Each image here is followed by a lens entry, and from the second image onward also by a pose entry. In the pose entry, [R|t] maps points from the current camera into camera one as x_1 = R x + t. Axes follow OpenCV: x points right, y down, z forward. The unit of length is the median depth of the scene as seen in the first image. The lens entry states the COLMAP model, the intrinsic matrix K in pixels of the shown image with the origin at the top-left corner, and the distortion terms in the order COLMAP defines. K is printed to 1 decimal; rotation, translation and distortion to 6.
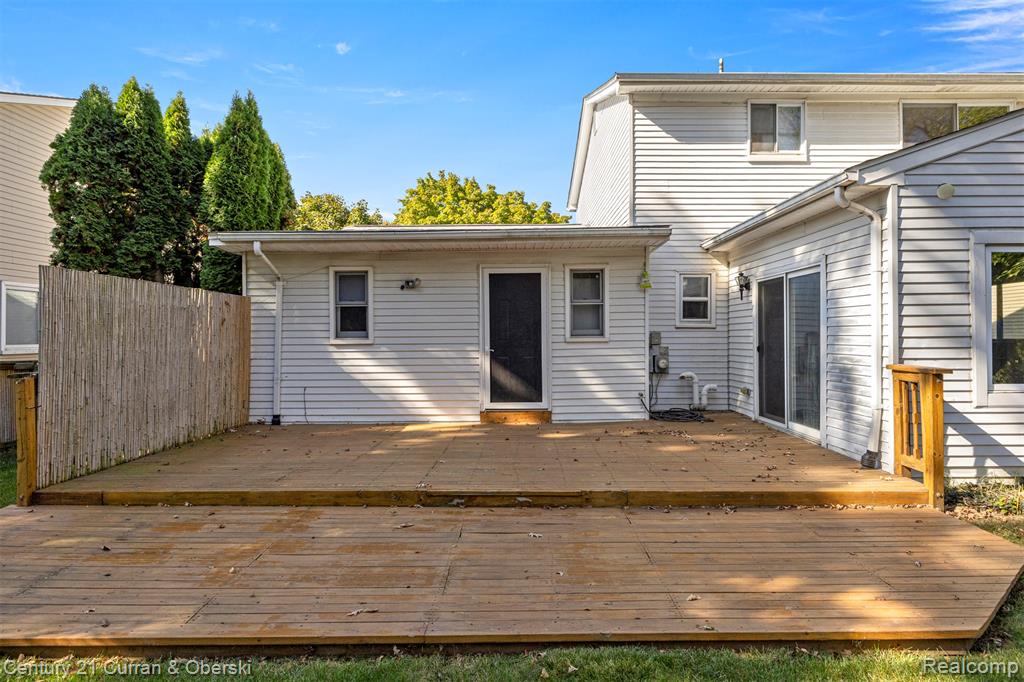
lens RADIAL K [[580.6, 0, 512.2], [0, 580.6, 334.9], [0, 0, 1]] dist [-0.007100, 0.000063]
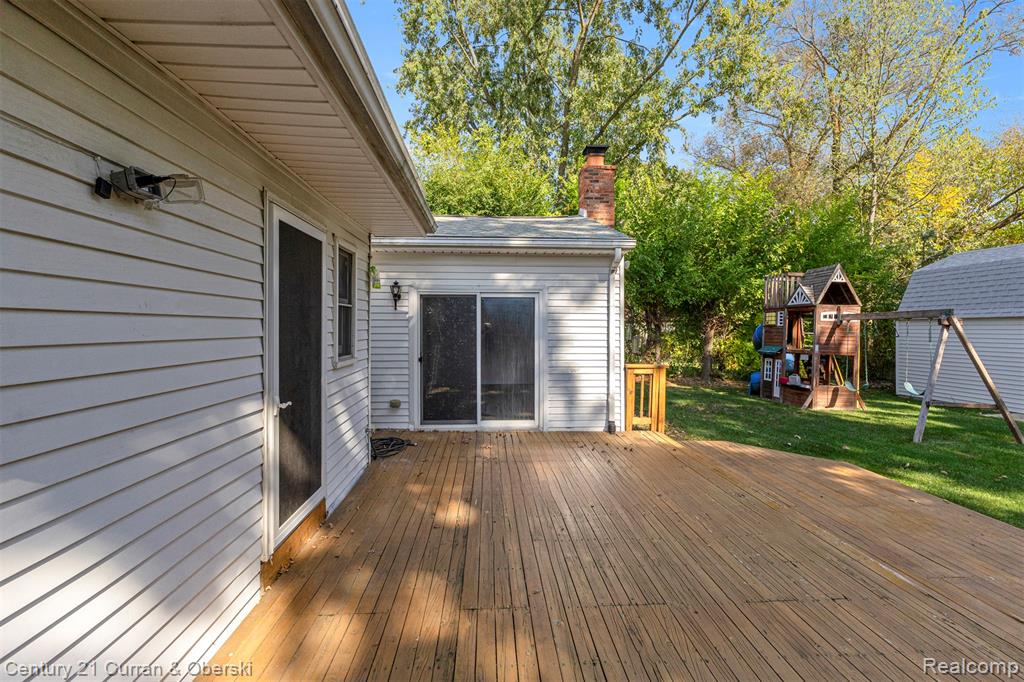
lens RADIAL K [[461.4, 0, 509.4], [0, 461.4, 331.4], [0, 0, 1]] dist [-0.003970, -0.000296]
pose [[-0.065402, -0.003110, 0.997854, -0.377223], [-0.005056, 0.999983, 0.002785, -0.027332], [-0.997846, -0.004863, -0.065416, 0.852952]]
